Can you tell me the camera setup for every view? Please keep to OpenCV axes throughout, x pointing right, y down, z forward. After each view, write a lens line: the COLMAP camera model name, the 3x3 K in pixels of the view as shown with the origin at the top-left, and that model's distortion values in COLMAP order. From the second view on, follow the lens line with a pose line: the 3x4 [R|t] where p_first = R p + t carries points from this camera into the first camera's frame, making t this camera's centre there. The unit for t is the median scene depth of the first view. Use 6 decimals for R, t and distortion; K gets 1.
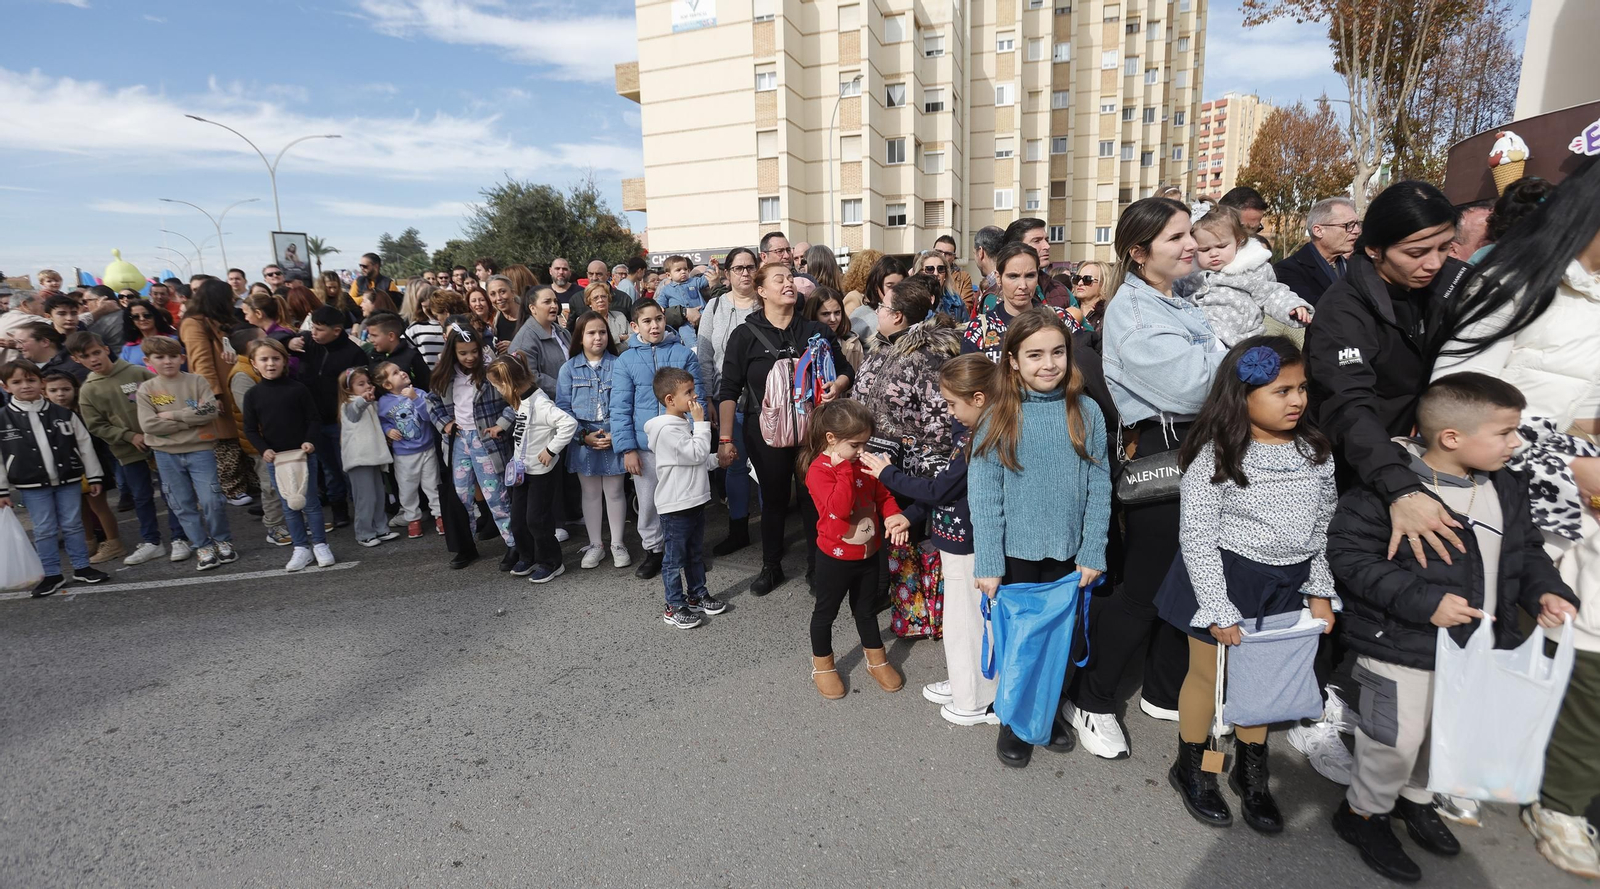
lens RADIAL K [[714.2, 0, 800.0], [0, 714.2, 444.5], [0, 0, 1]] dist [-0.003456, 0.000877]
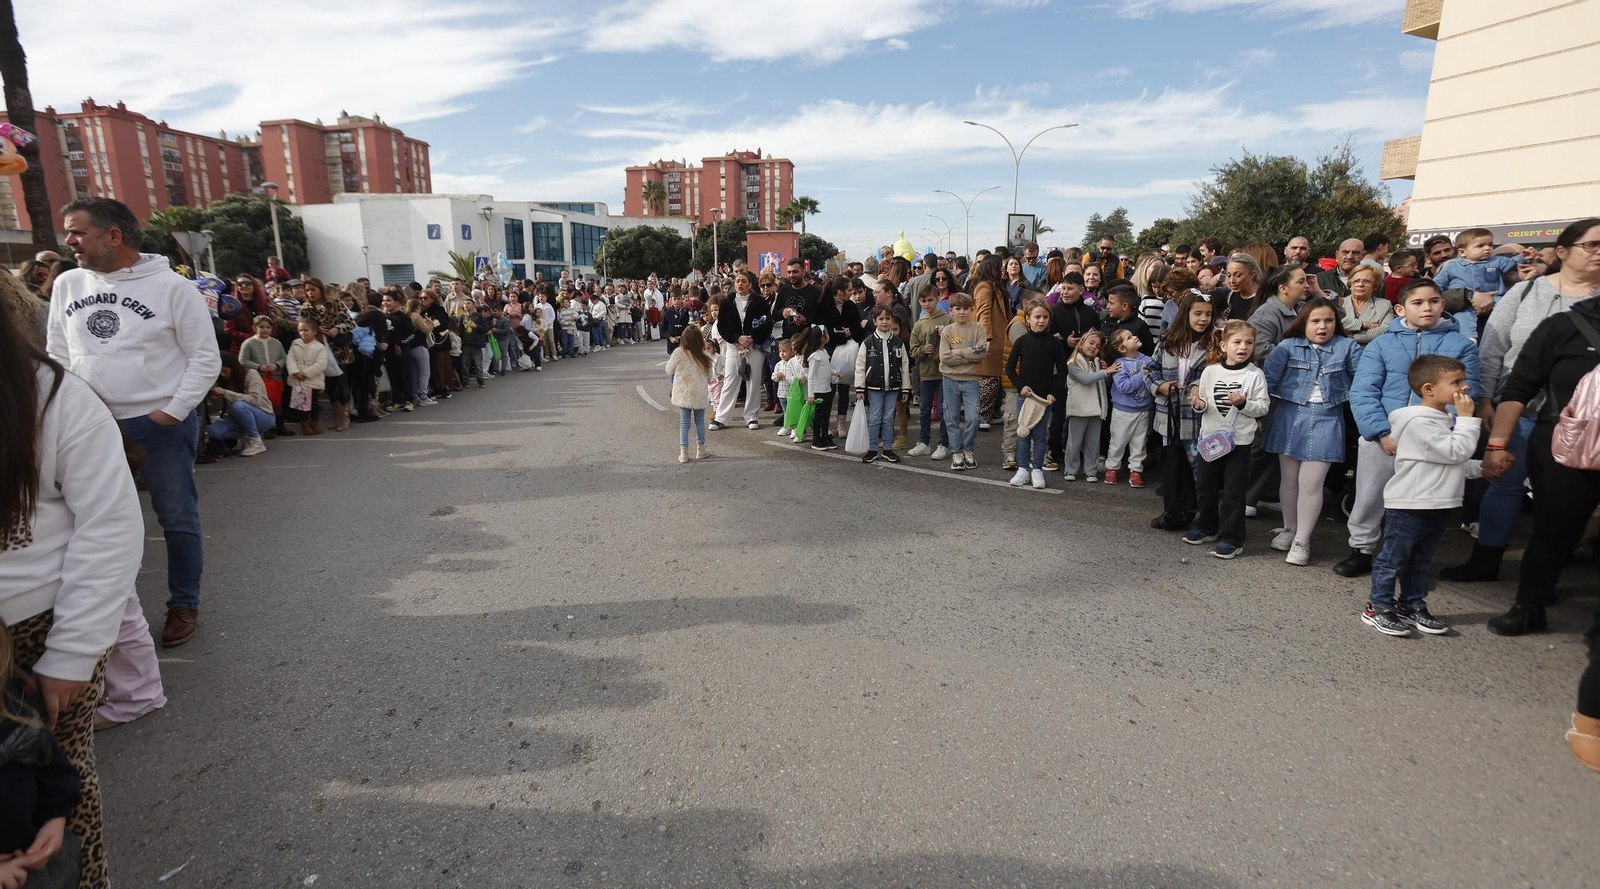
lens RADIAL K [[745.9, 0, 800.0], [0, 745.9, 444.5], [0, 0, 1]] dist [-0.060920, 0.027140]
pose [[0.641464, 0.199563, -0.740742, -0.001392], [-0.185199, 0.977297, 0.102915, 0.043617], [0.744463, 0.071168, 0.663860, -0.153217]]
